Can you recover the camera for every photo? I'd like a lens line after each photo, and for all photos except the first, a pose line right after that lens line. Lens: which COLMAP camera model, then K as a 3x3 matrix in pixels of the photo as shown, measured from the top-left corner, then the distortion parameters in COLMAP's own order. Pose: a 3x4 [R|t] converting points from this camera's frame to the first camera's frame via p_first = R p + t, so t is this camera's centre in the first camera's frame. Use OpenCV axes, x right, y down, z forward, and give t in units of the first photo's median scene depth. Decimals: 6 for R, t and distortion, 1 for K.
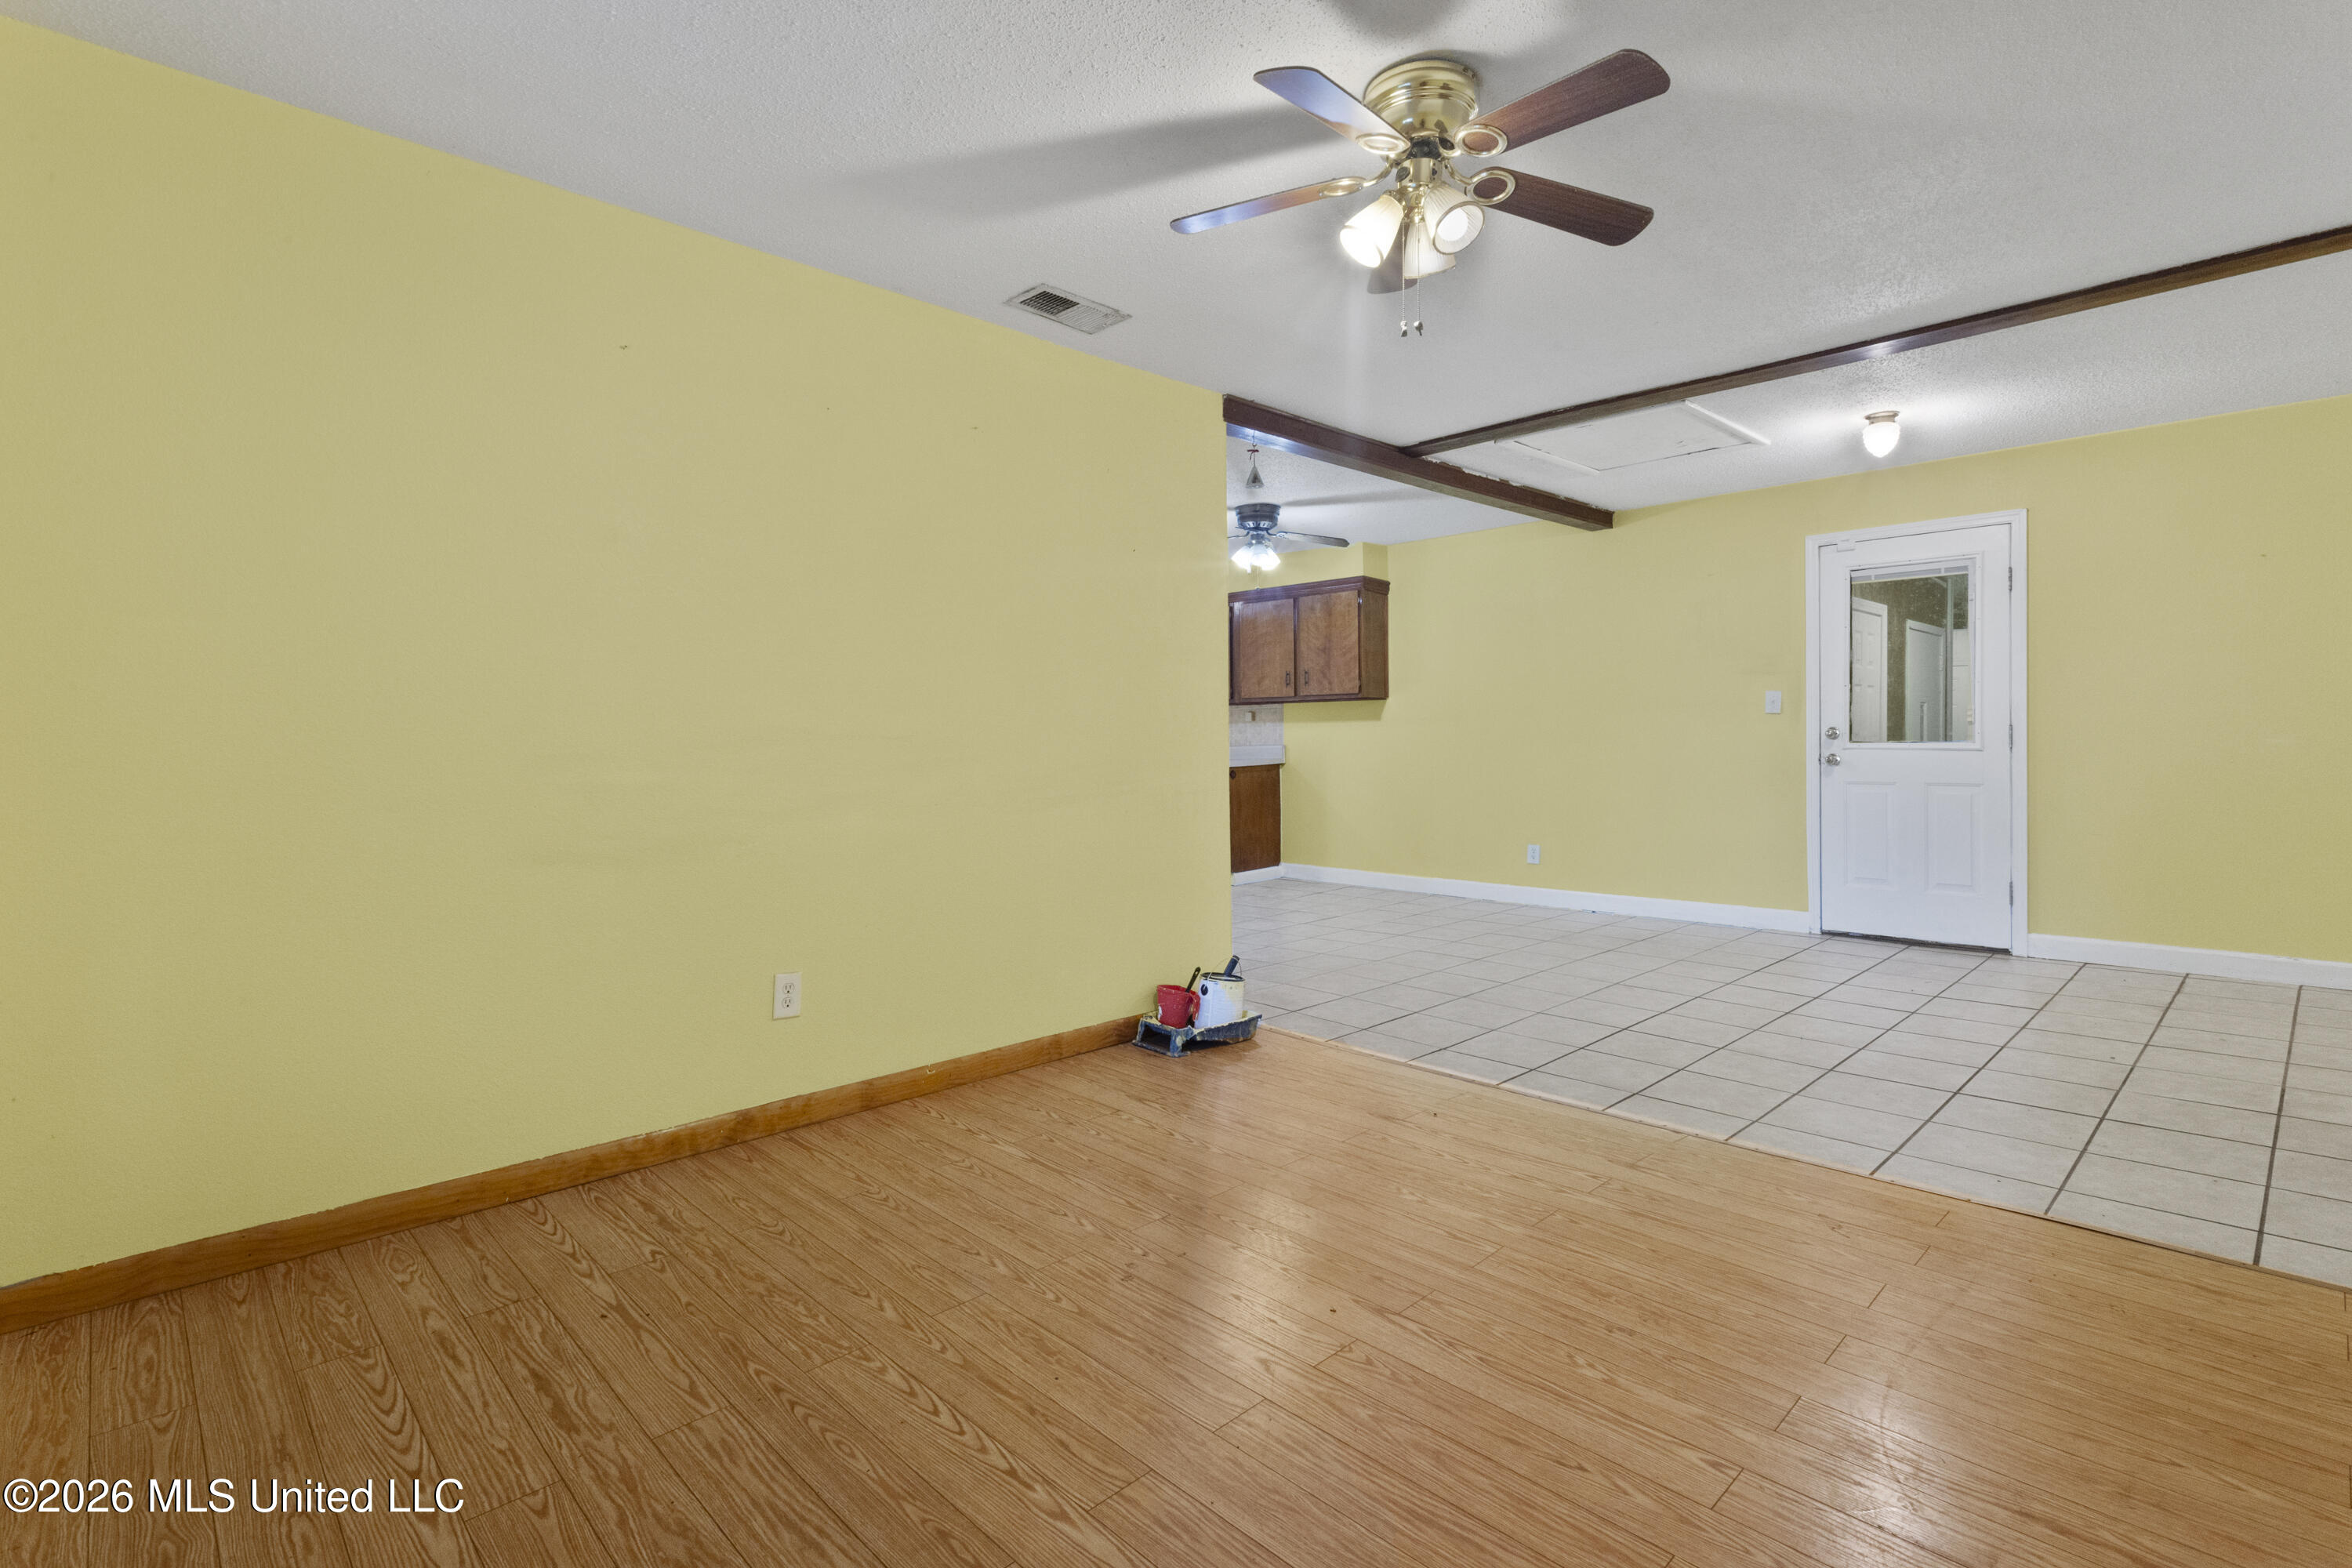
lens RADIAL K [[1121.9, 0, 1171.4], [0, 1121.9, 741.7], [0, 0, 1]] dist [-0.001219, -0.000854]
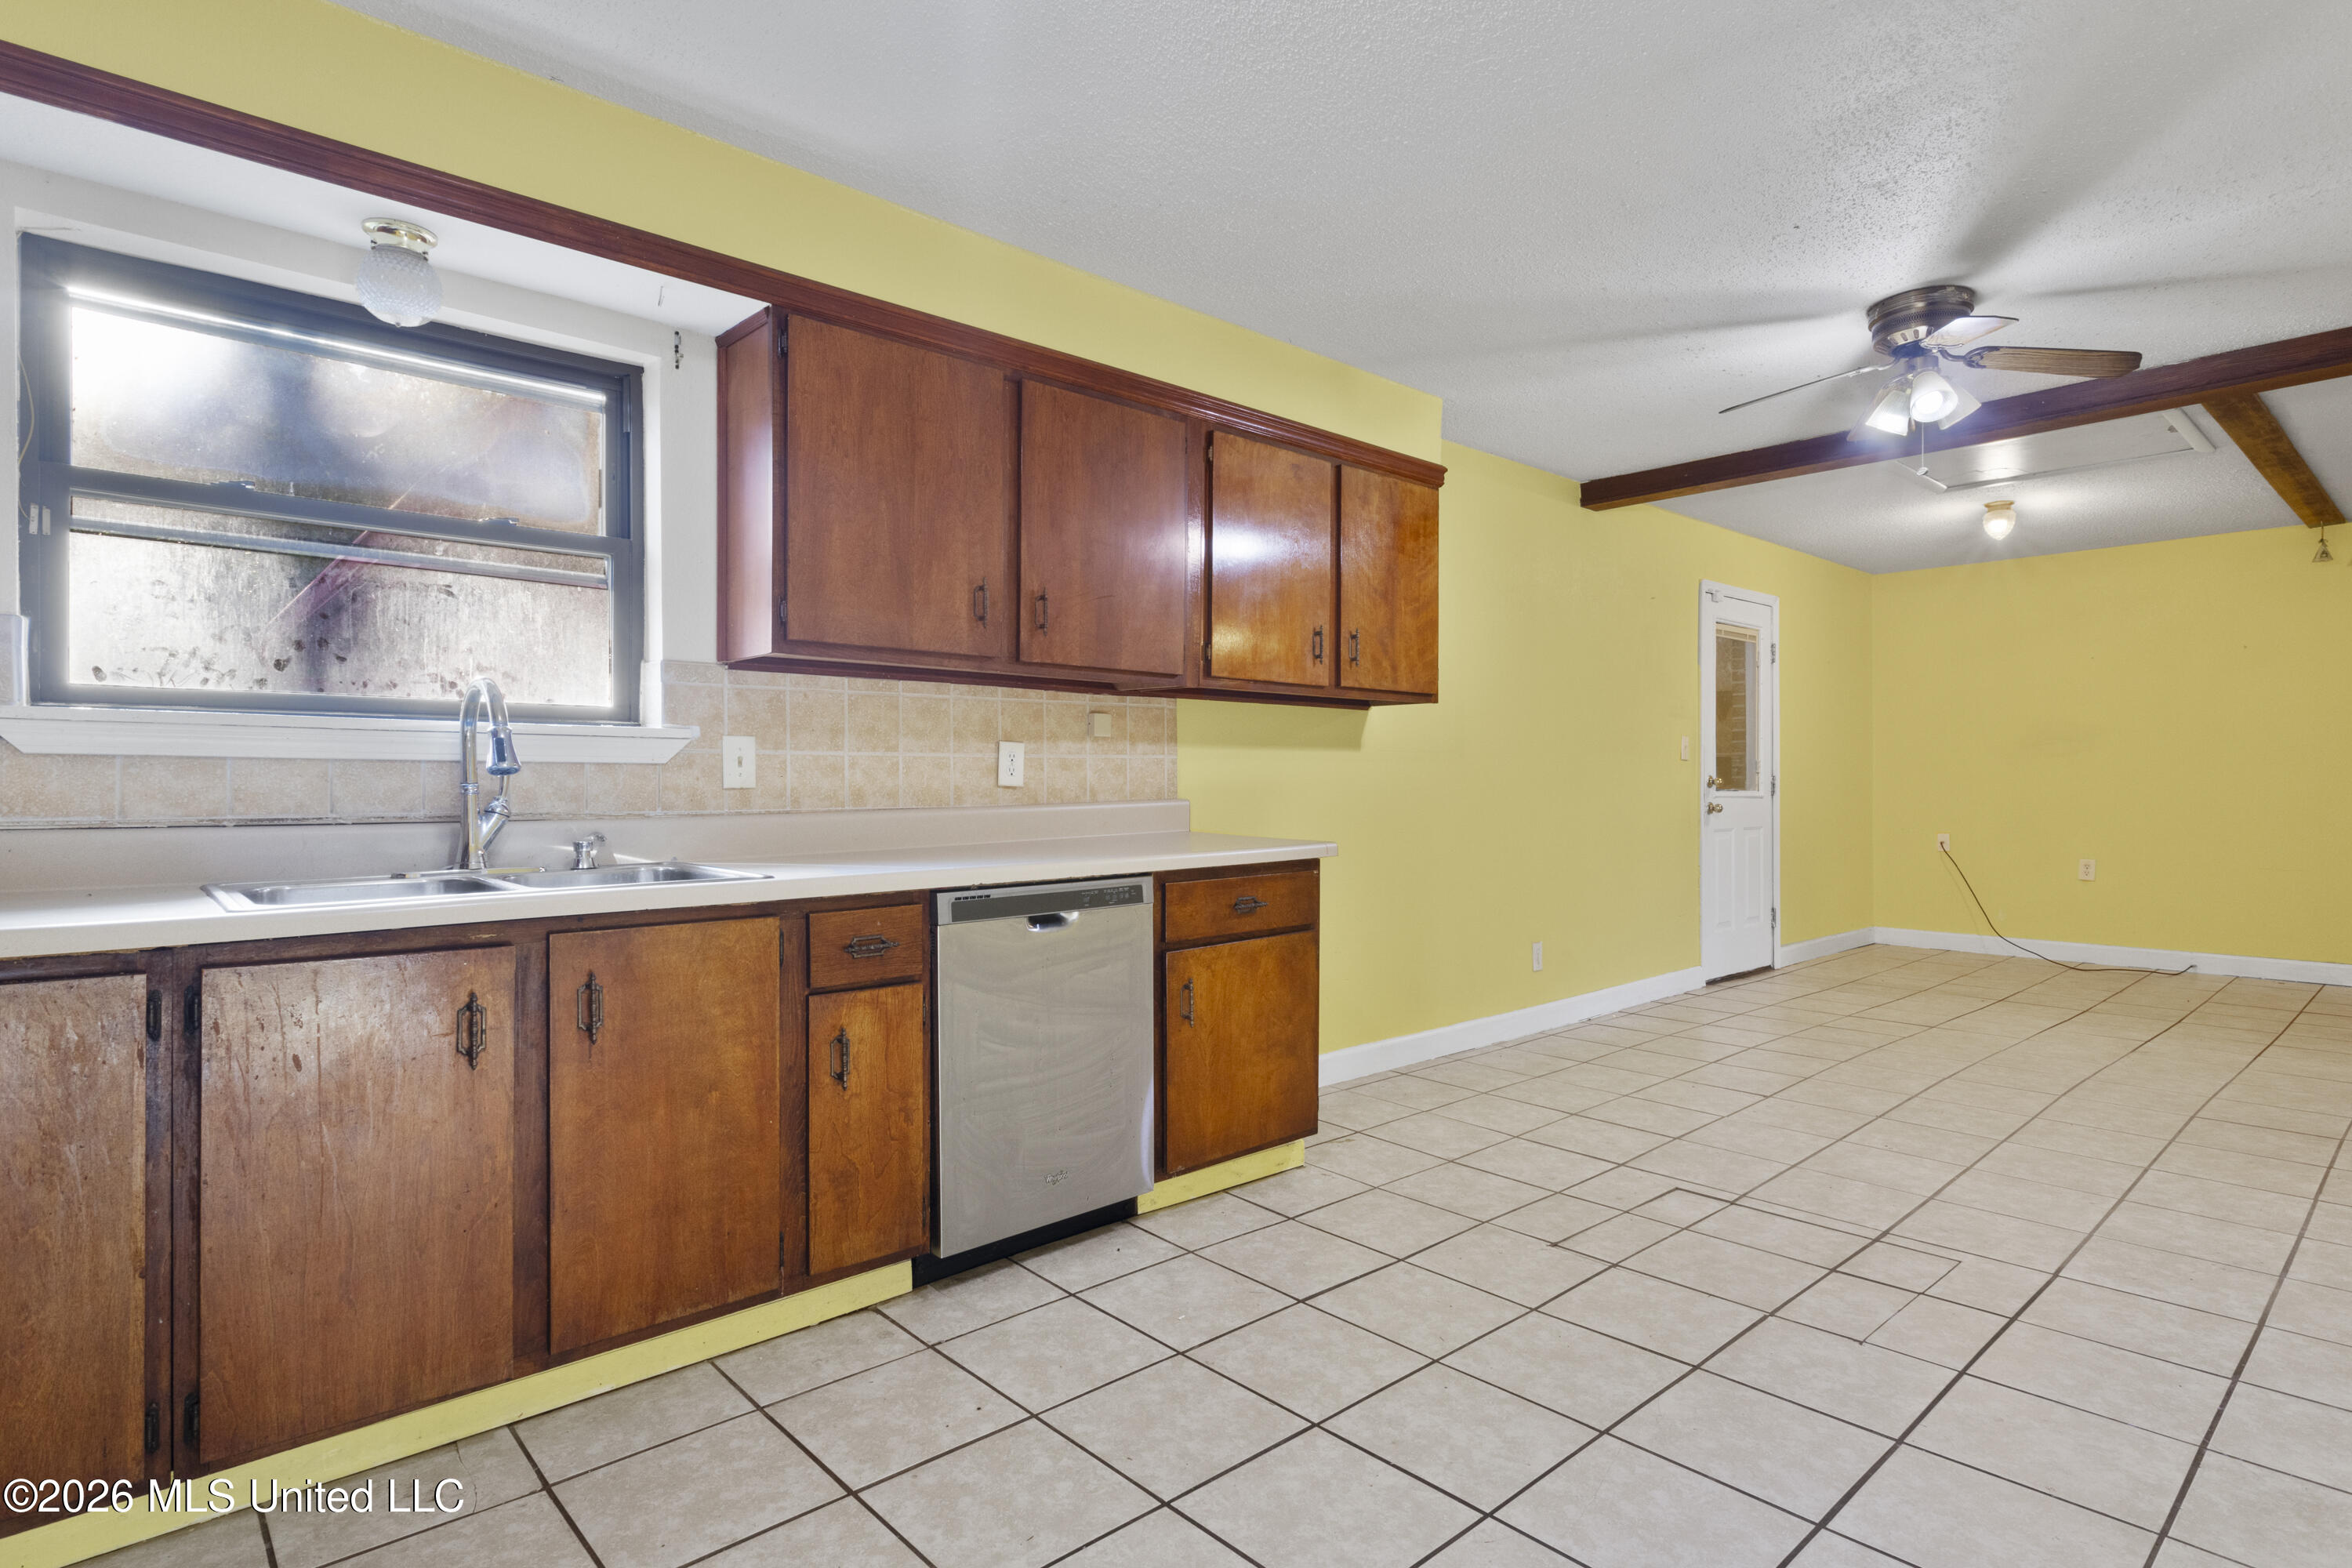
lens RADIAL K [[1205.9, 0, 1176.0], [0, 1205.9, 784.0], [0, 0, 1]] dist [0.001144, 0.001766]
pose [[0.035100, 0.010189, 0.999332, -0.370988], [0.006790, 0.999923, -0.010433, 0.002042], [-0.999361, 0.007152, 0.035028, 1.070918]]
